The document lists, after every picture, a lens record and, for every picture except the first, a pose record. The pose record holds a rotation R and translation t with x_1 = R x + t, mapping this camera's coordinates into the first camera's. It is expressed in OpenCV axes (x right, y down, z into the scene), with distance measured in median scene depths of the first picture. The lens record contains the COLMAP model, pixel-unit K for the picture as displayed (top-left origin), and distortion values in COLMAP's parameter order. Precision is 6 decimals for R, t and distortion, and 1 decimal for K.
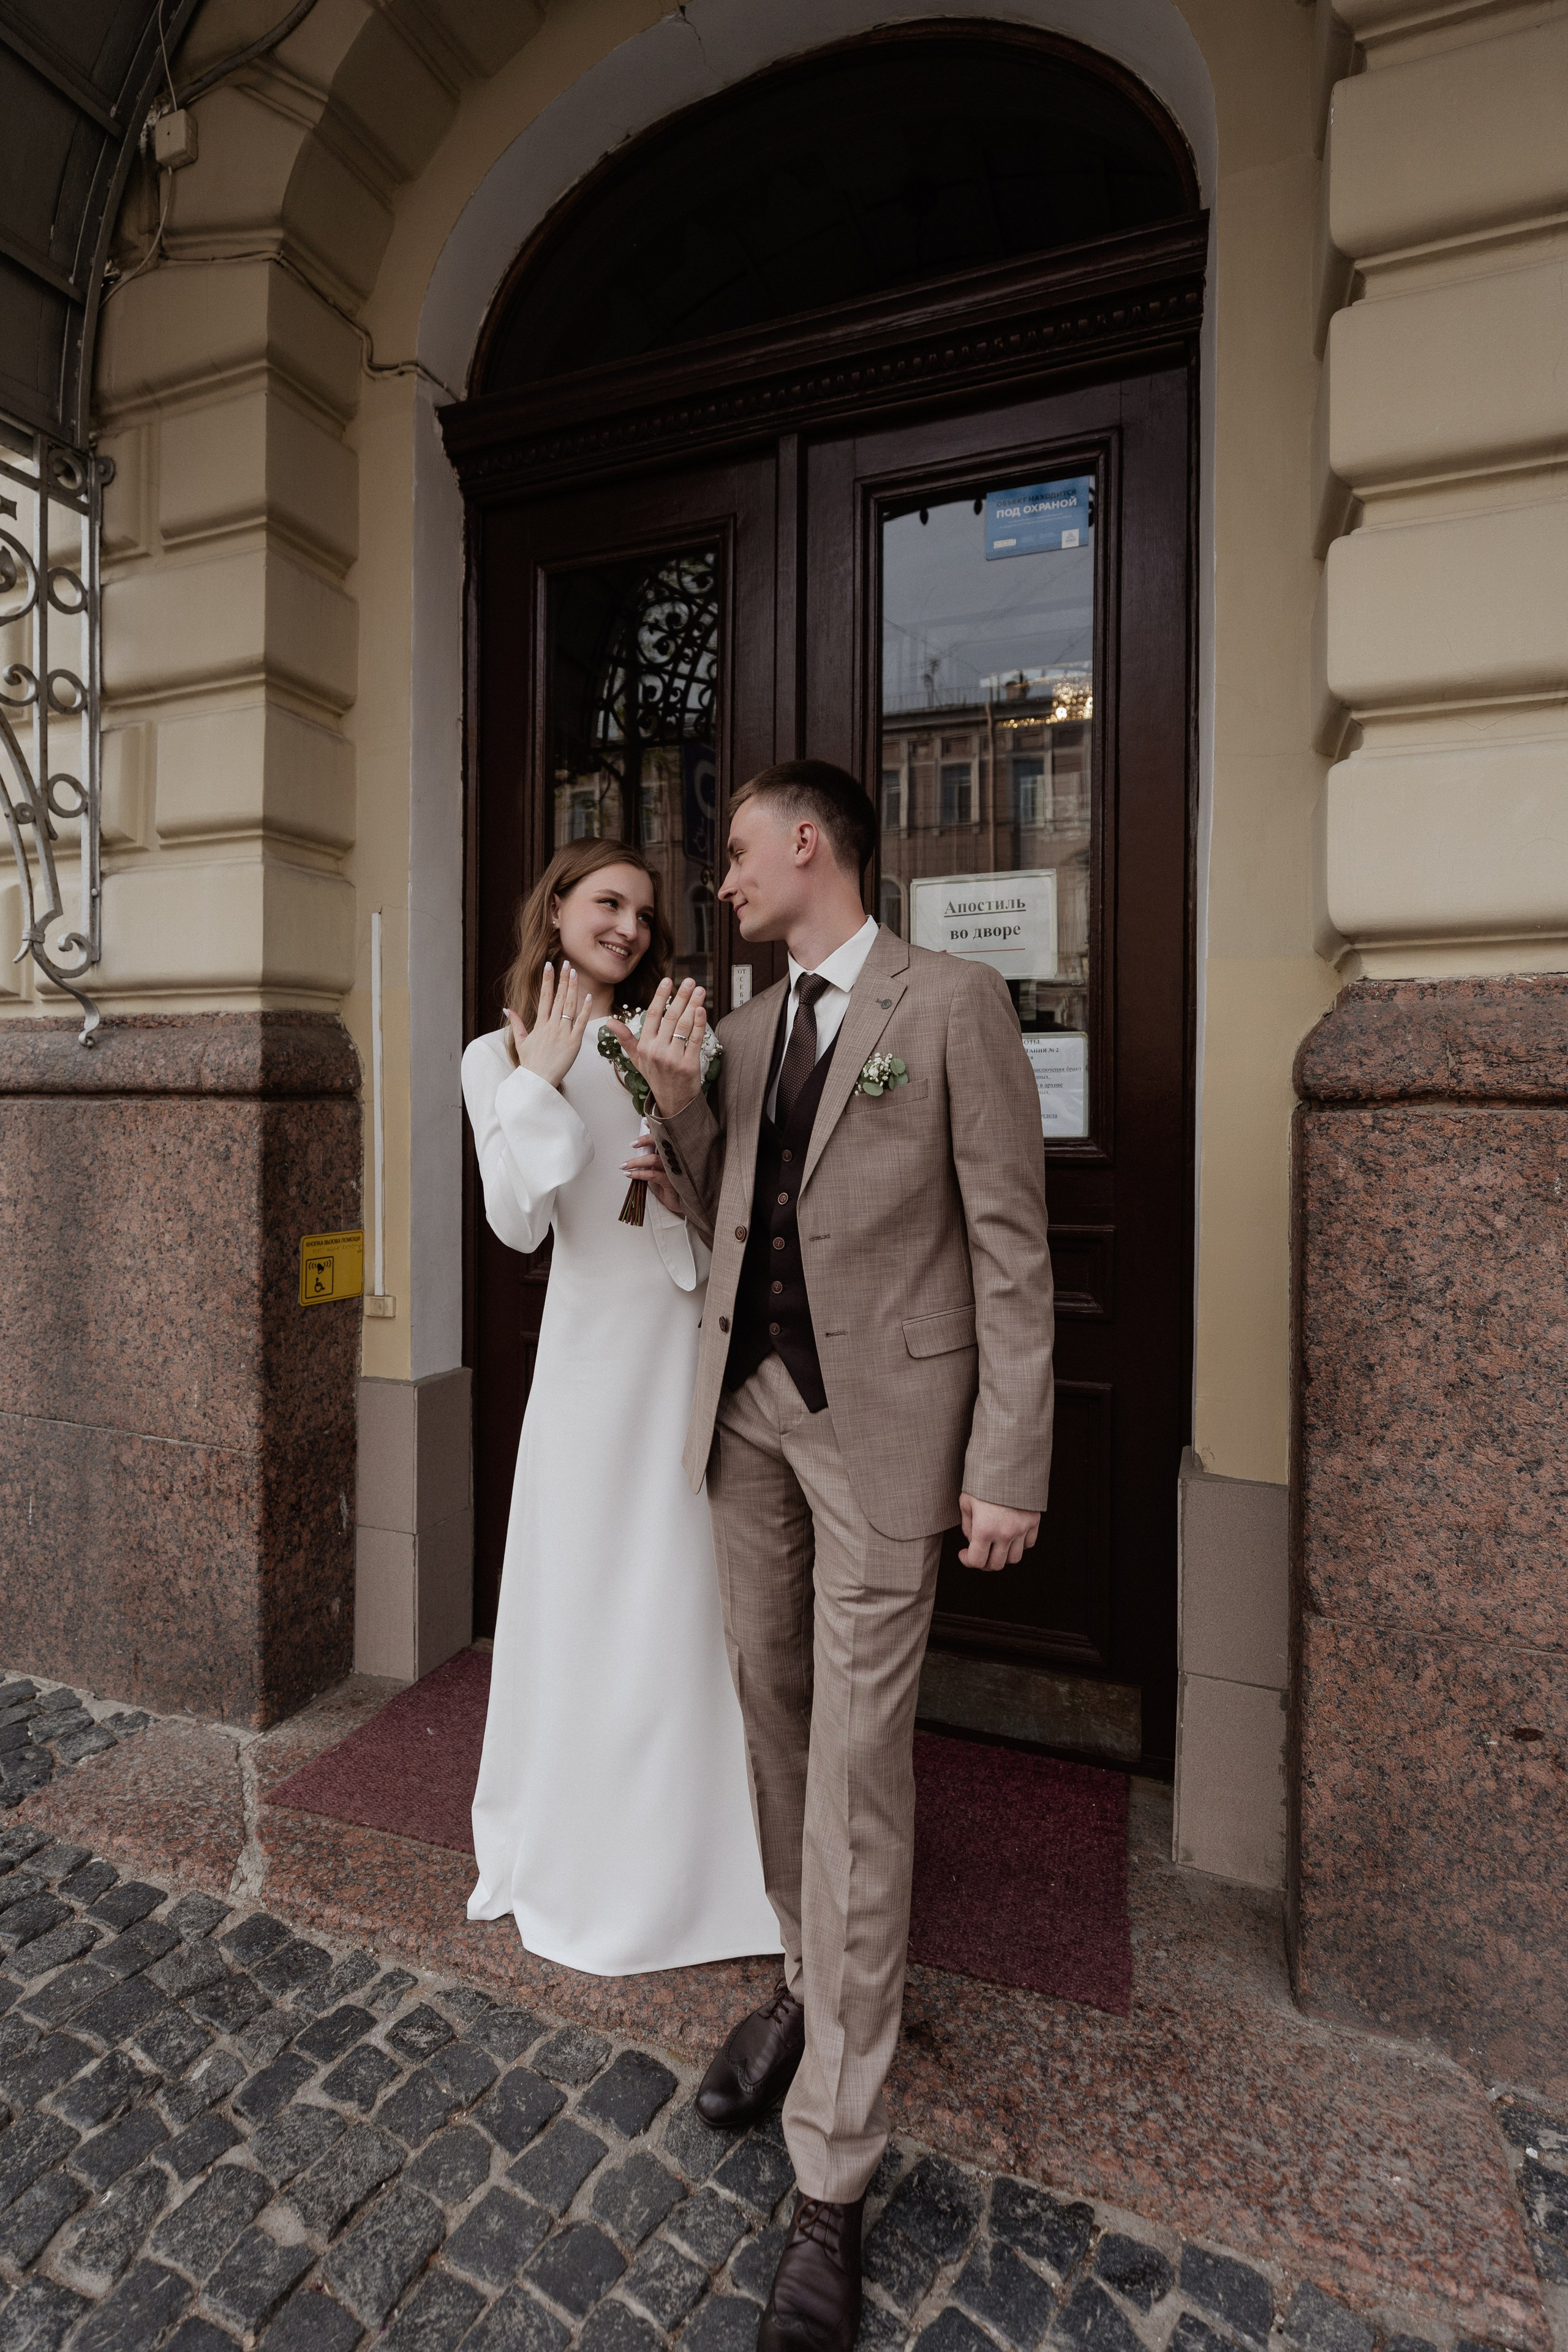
lens RADIAL K [[1188.3, 0, 725.9], [0, 1188.3, 1111.3], [0, 0, 1]] dist [-0.008045, 0.001947]
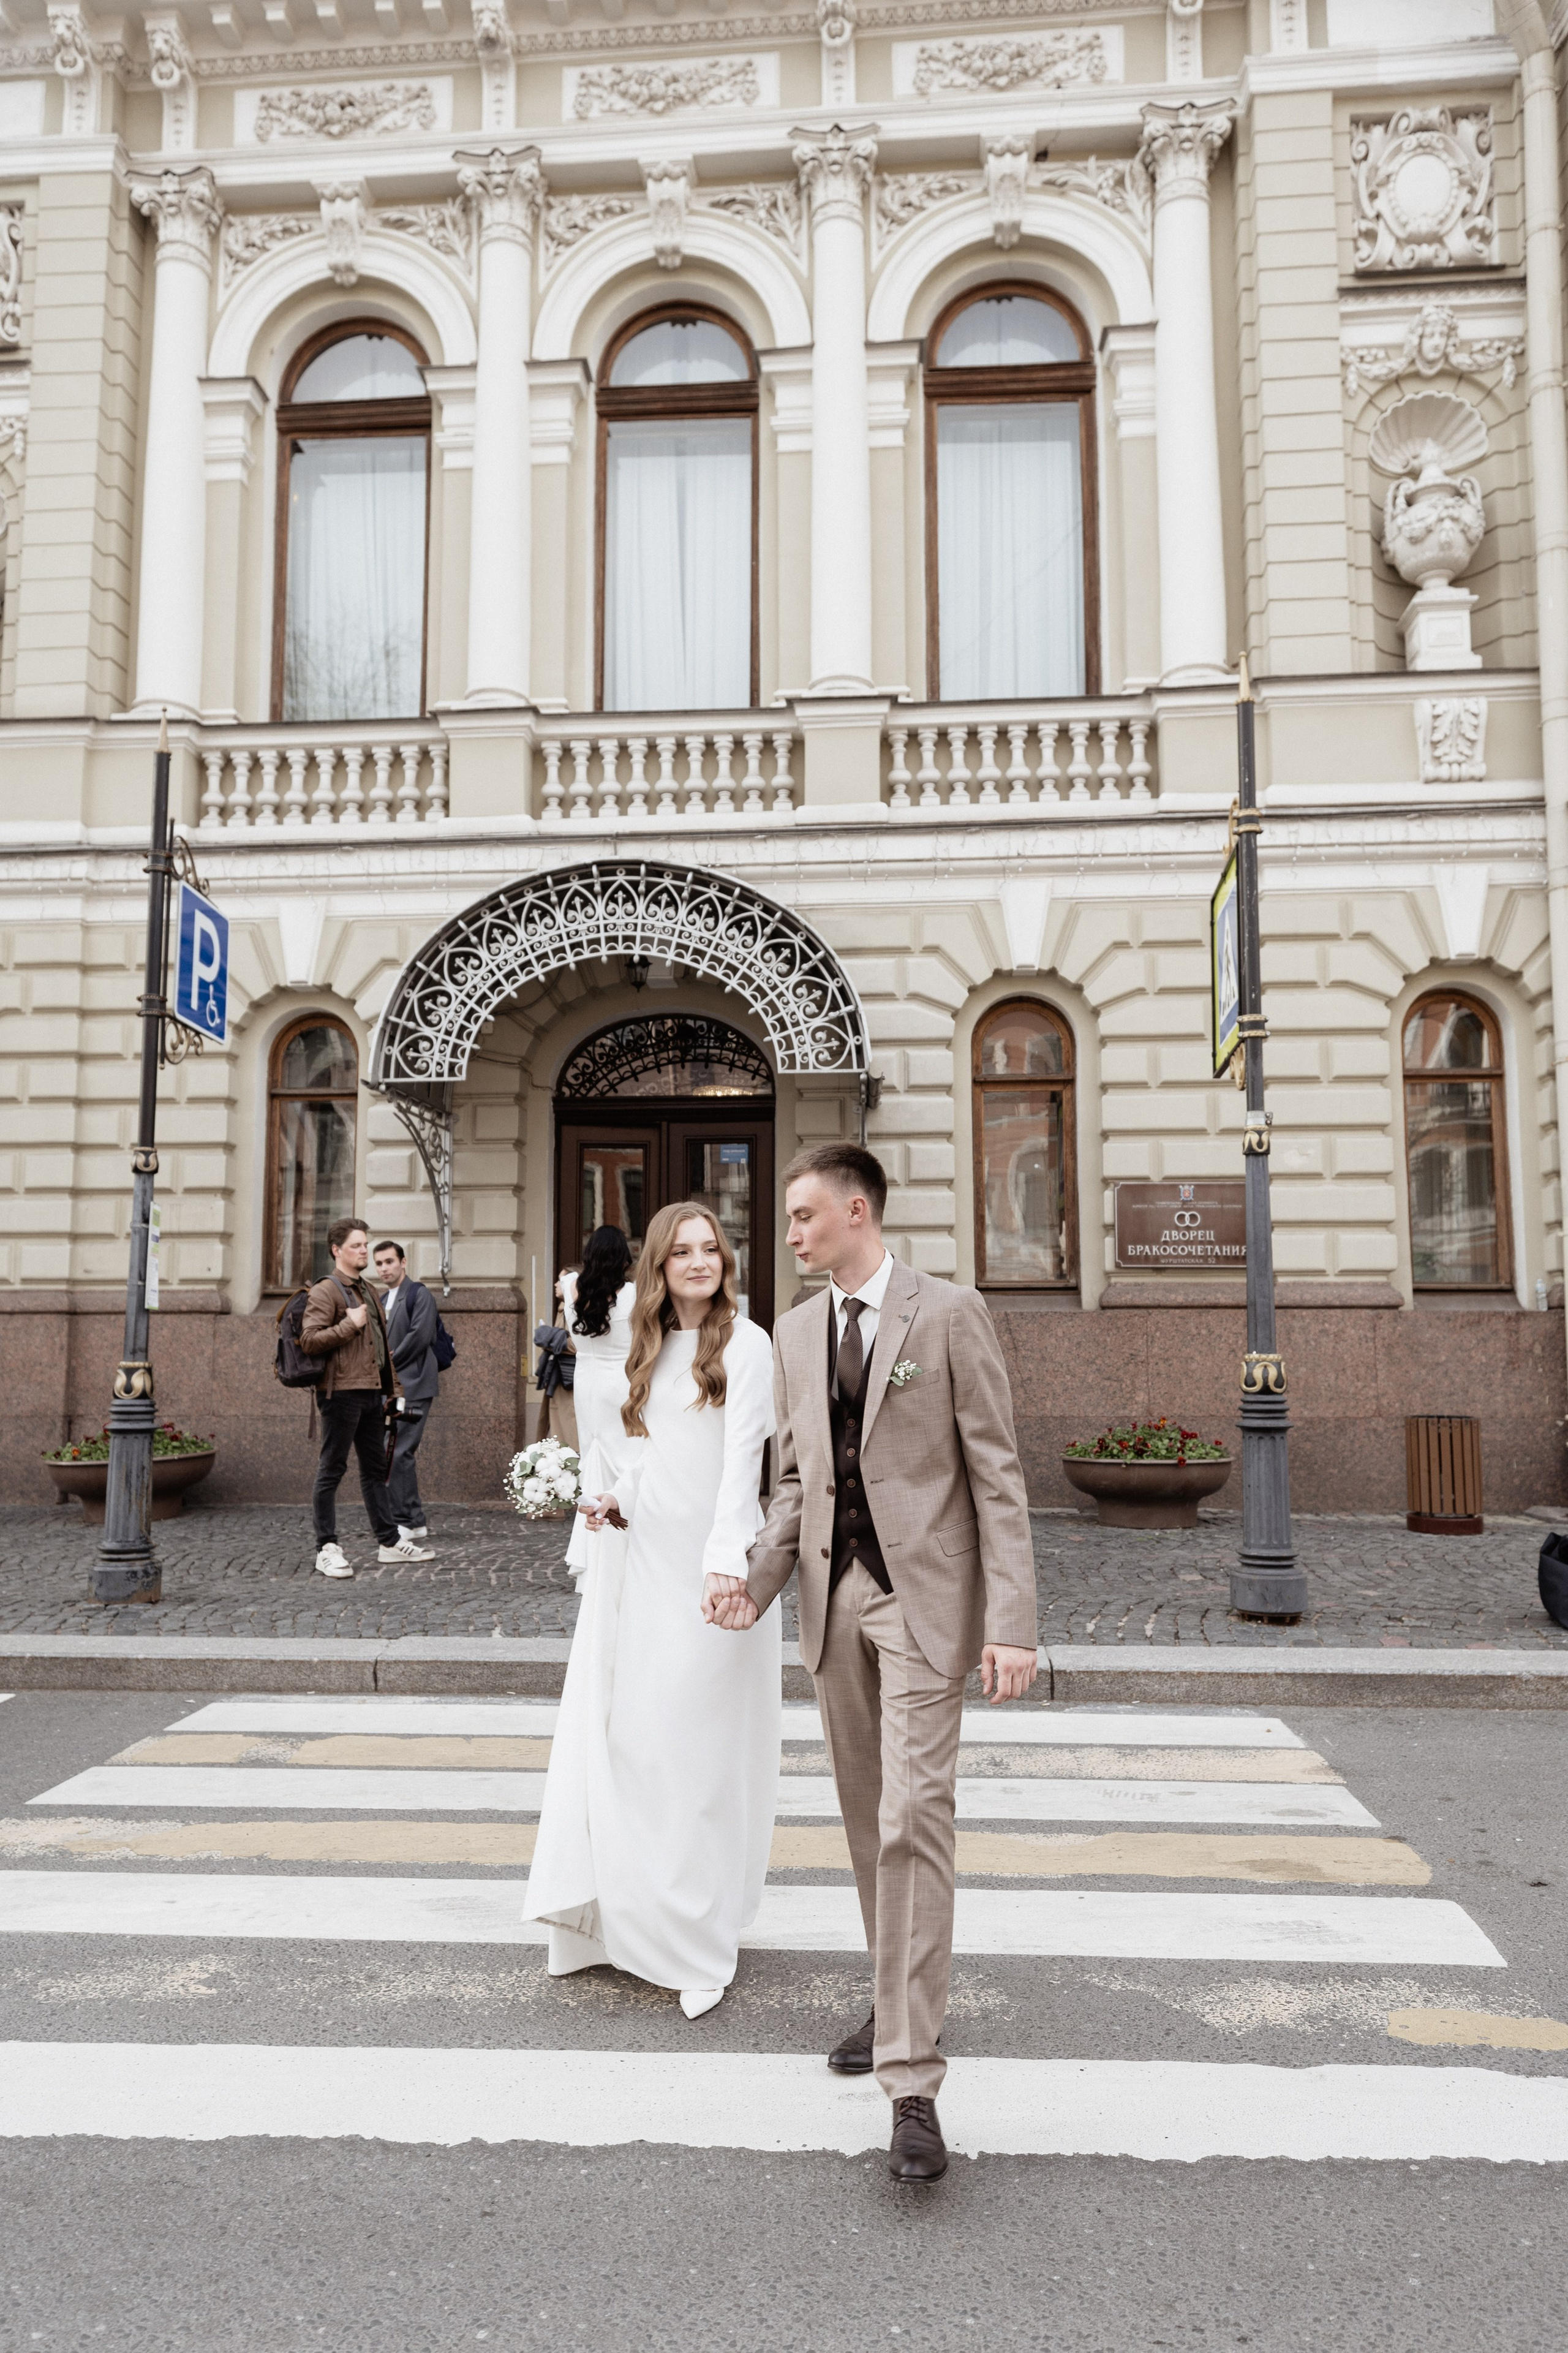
lens RADIAL K [[1574.7, 0, 777.1], [0, 1574.7, 1203.3], [0, 0, 1]] dist [0.005489, -0.003091]
pose [[0.952623, 0.022556, 0.303316, -1.022254], [0.010705, 0.994142, -0.107548, 0.164835], [-0.303966, 0.105700, 0.946801, -3.425868]]
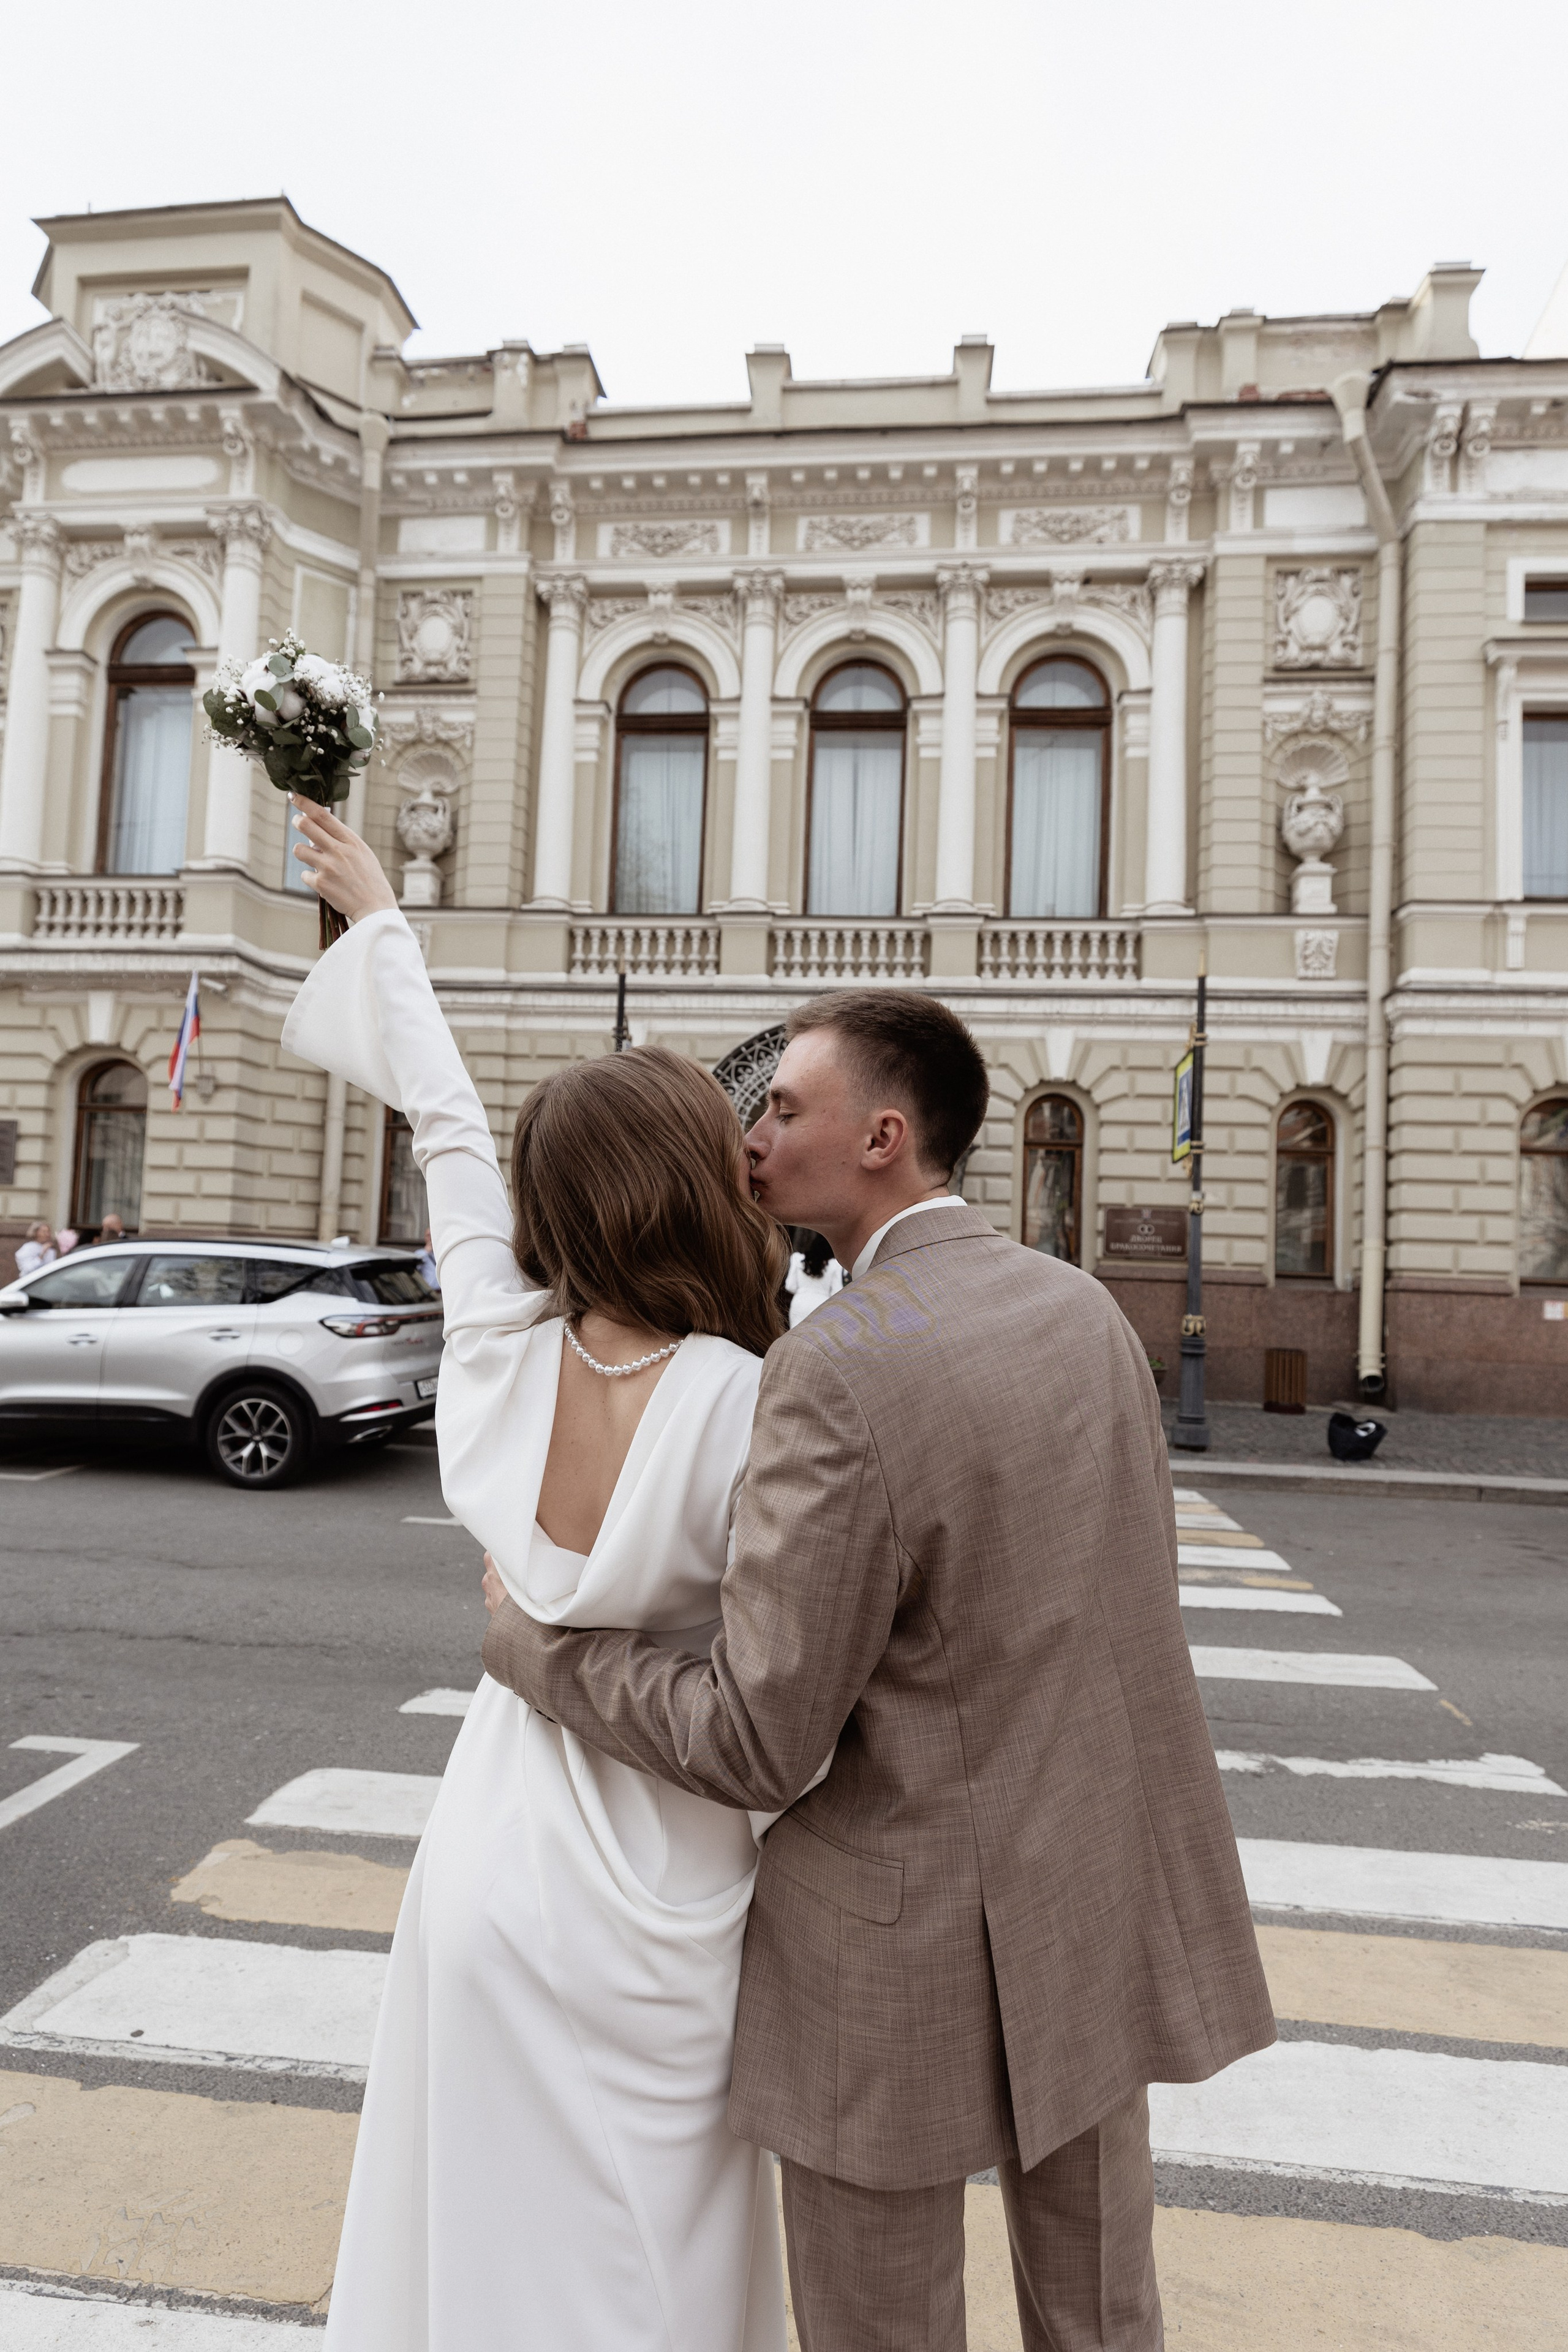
lens RADIAL K [[1188.3, 0, 765.2], [0, 1188.3, 1211.3], [0, 0, 1]] dist [-0.008045, 0.001947]
pose [[0.959290, 0.047206, 0.278451, -1.931734], [-0.030503, 0.997482, -0.064021, 0.086884], [-0.280772, 0.052921, 0.958314, -4.553827]]
